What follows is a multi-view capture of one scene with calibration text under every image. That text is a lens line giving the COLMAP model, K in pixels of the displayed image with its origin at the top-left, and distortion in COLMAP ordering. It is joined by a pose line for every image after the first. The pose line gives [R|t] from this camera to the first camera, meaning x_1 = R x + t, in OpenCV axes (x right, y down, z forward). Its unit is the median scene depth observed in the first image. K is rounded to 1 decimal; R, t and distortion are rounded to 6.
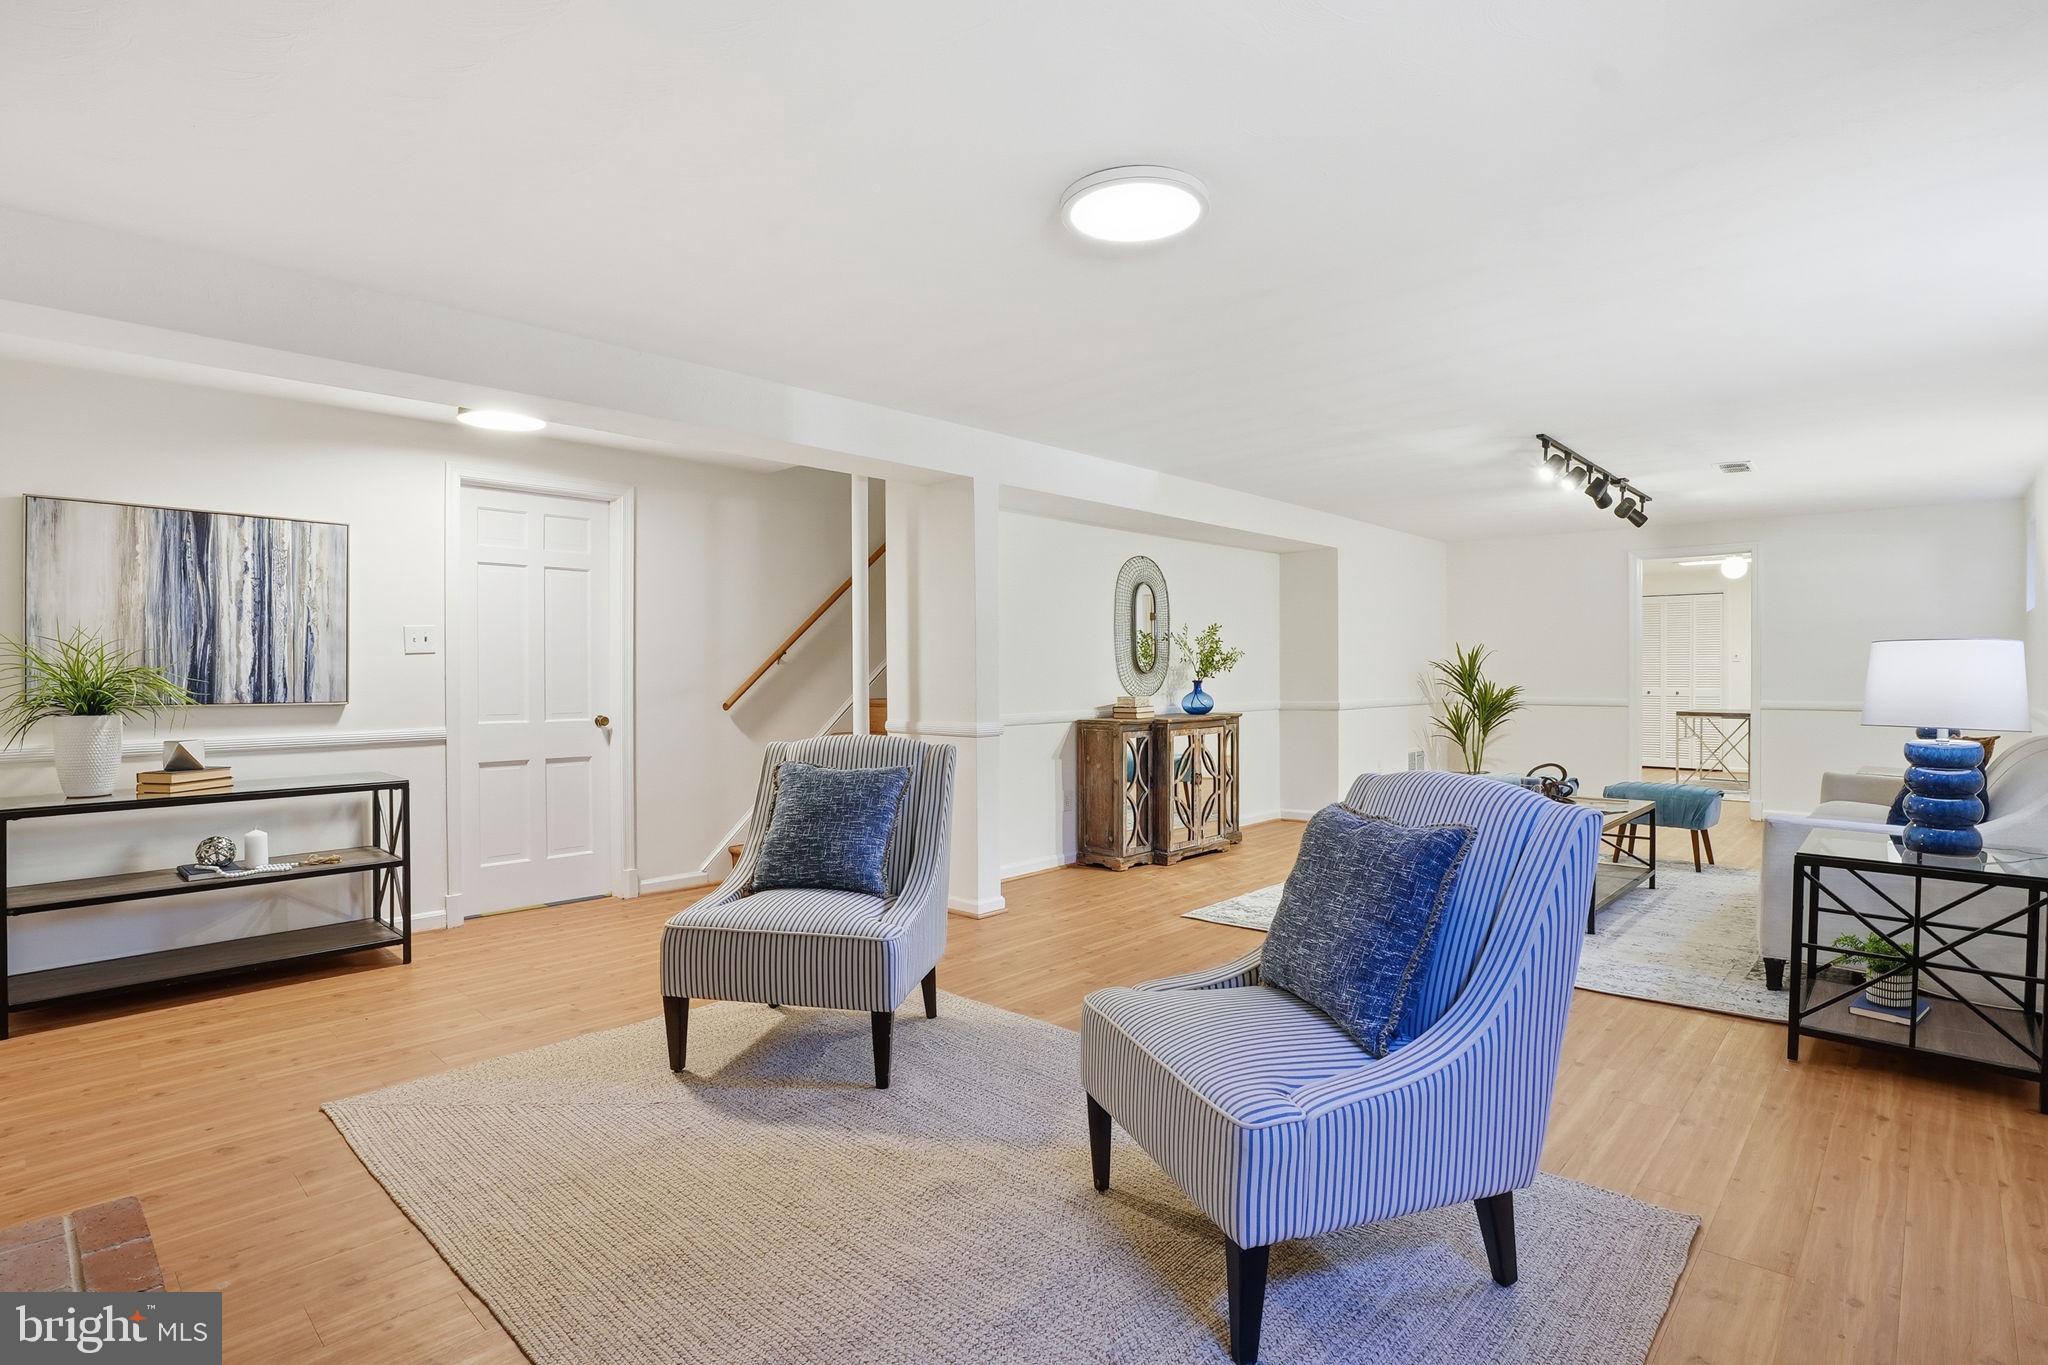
lens RADIAL K [[1035.1, 0, 1025.8], [0, 1035.1, 682.3], [0, 0, 1]] dist [-0.042534, 0.000608]
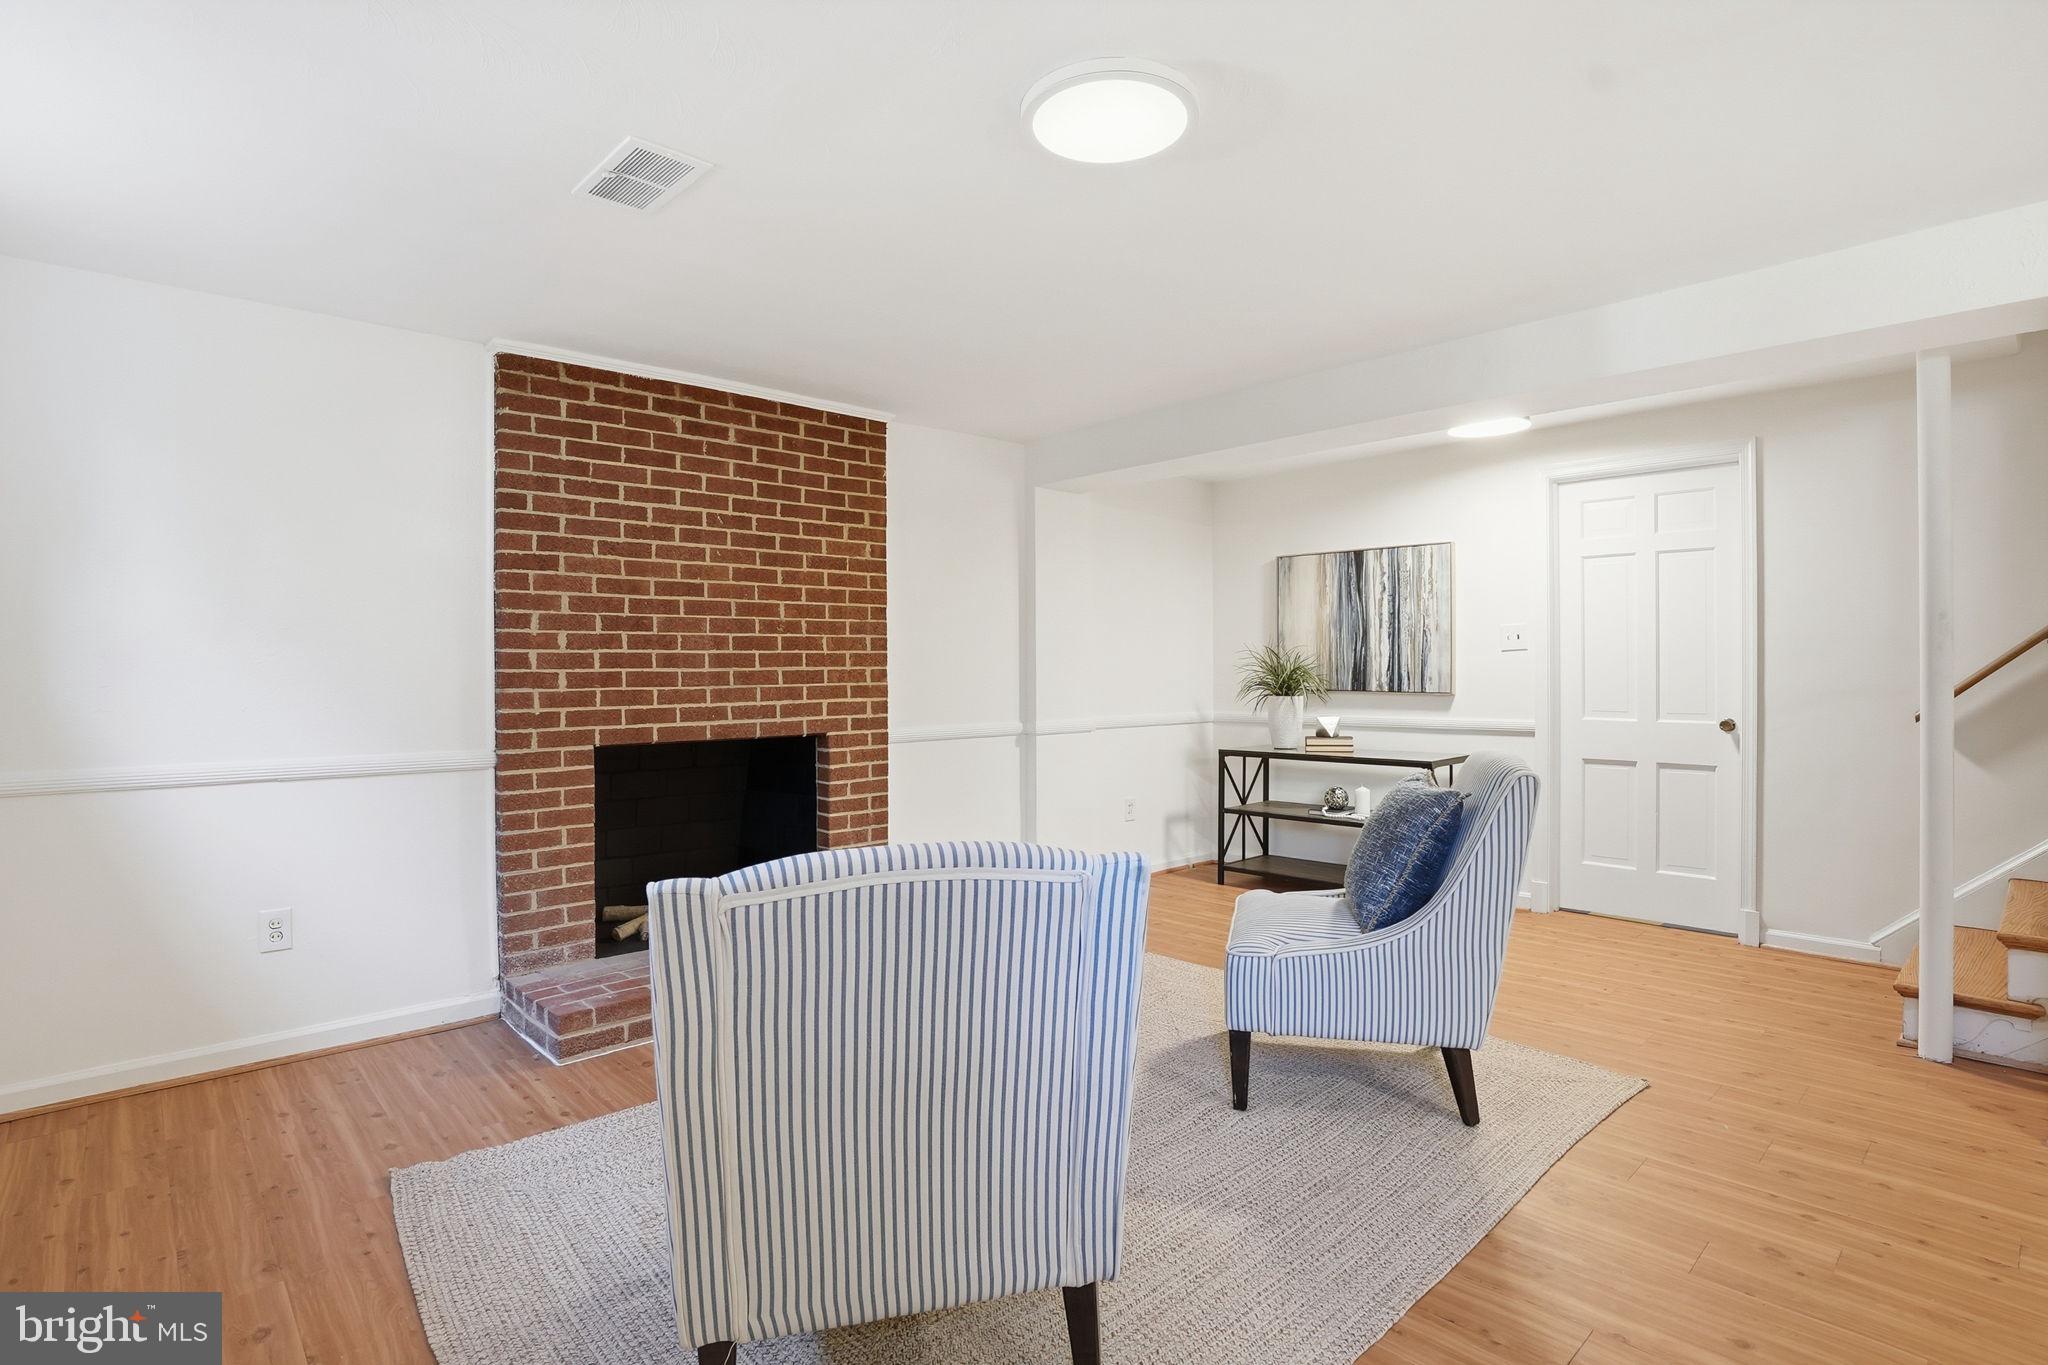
lens RADIAL K [[1035.1, 0, 1022.9], [0, 1035.1, 673.5], [0, 0, 1]] dist [-0.042534, 0.000608]
pose [[-0.088215, 0.005405, -0.996087, 0.598834], [-0.006882, 0.999958, 0.006036, -0.007394], [0.996078, 0.007387, -0.088174, 0.650805]]
